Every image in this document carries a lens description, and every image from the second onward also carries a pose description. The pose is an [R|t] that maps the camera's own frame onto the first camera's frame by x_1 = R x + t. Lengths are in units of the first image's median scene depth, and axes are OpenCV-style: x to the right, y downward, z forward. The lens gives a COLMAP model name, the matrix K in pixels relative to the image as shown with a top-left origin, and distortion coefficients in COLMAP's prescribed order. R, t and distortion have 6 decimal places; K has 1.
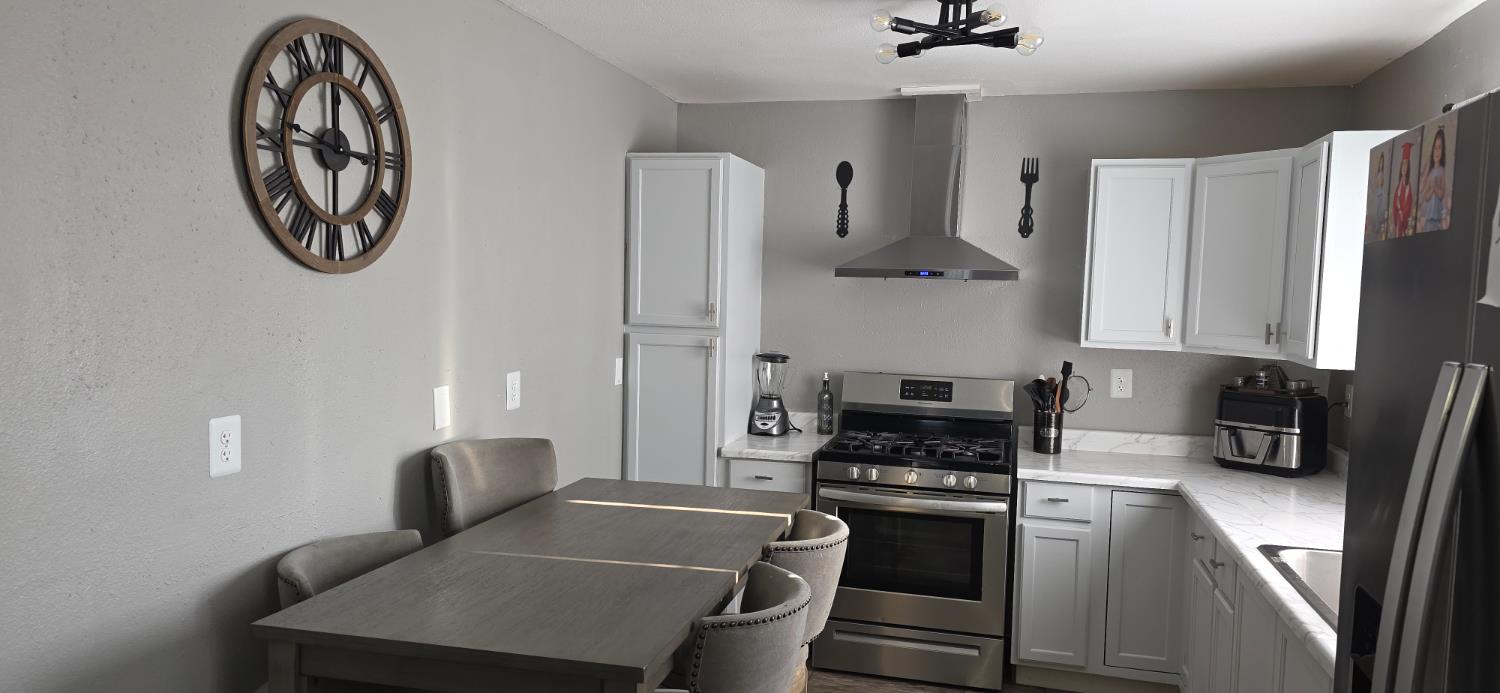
lens RADIAL K [[985.3, 0, 753.0], [0, 985.3, 357.9], [0, 0, 1]] dist [0.069007, -0.062535]
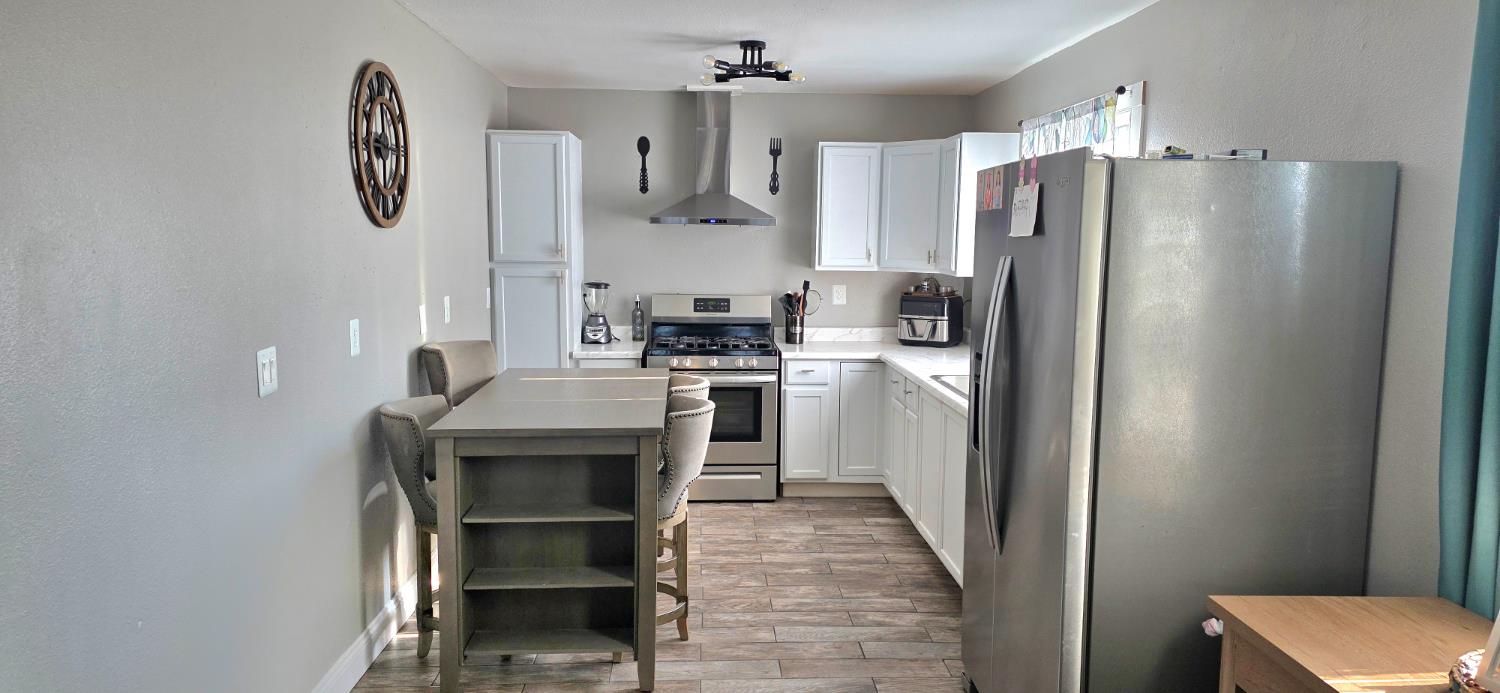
lens RADIAL K [[985.3, 0, 742.3], [0, 985.3, 357.7], [0, 0, 1]] dist [0.069007, -0.062535]
pose [[0.953423, -0.053689, 0.296821, -0.230650], [0.036212, 0.997288, 0.064072, 0.022526], [-0.299456, -0.050339, 0.952781, -0.396684]]
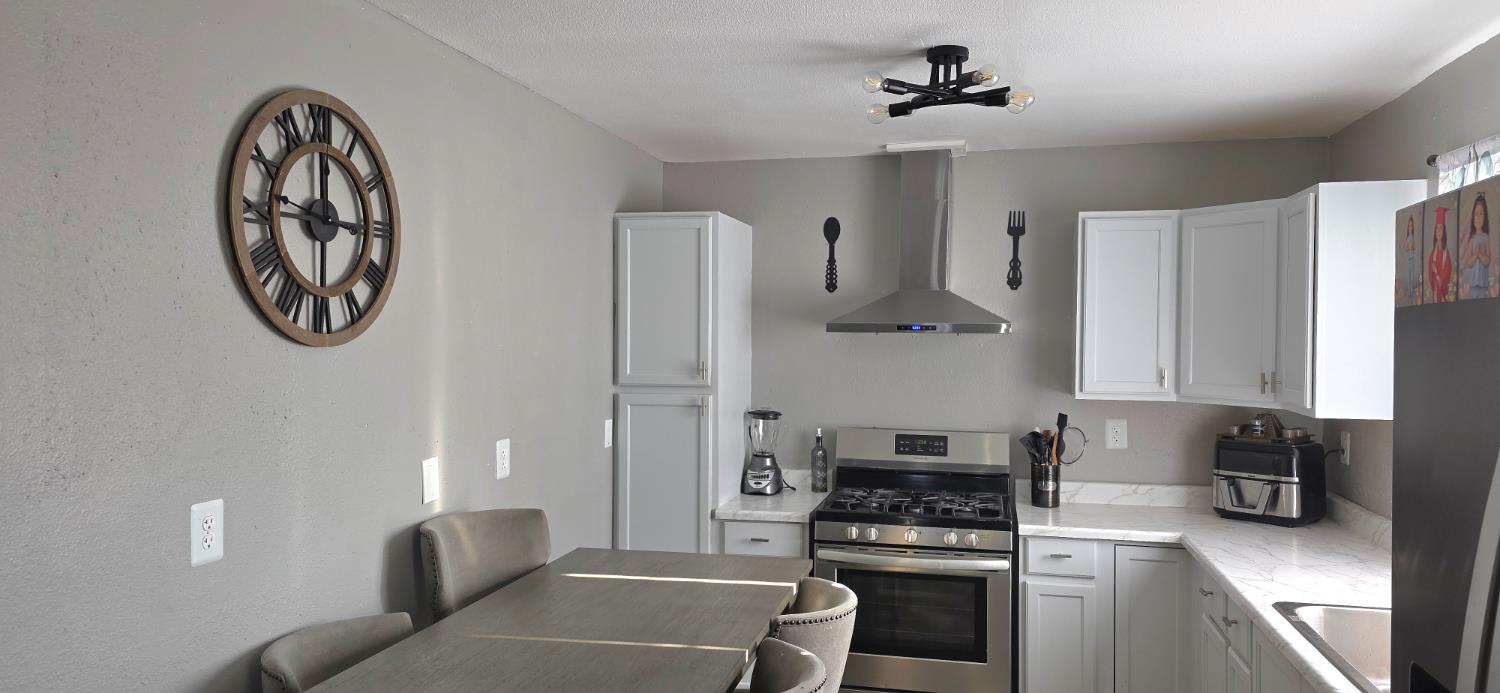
lens RADIAL K [[985.3, 0, 757.6], [0, 985.3, 349.2], [0, 0, 1]] dist [0.069007, -0.062535]
pose [[0.999409, -0.020773, 0.027381, -0.015004], [0.022330, 0.998078, -0.057816, -0.010802], [-0.026127, 0.058393, 0.997952, 0.014279]]
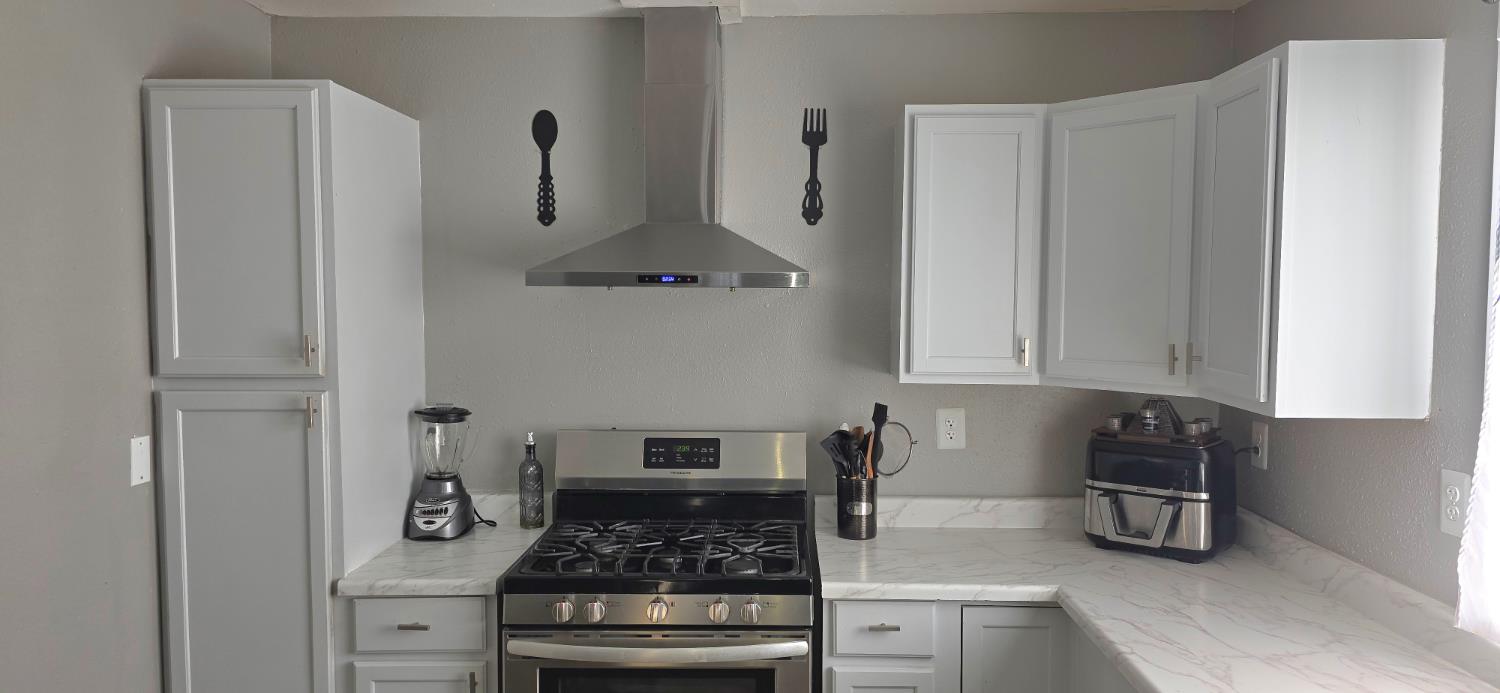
lens RADIAL K [[985.3, 0, 761.1], [0, 985.3, 358.3], [0, 0, 1]] dist [0.069007, -0.062535]
pose [[0.971469, -0.039714, 0.233818, 0.085864], [0.040736, 0.999170, 0.000459, -0.034079], [-0.233642, 0.009079, 0.972280, 0.388941]]
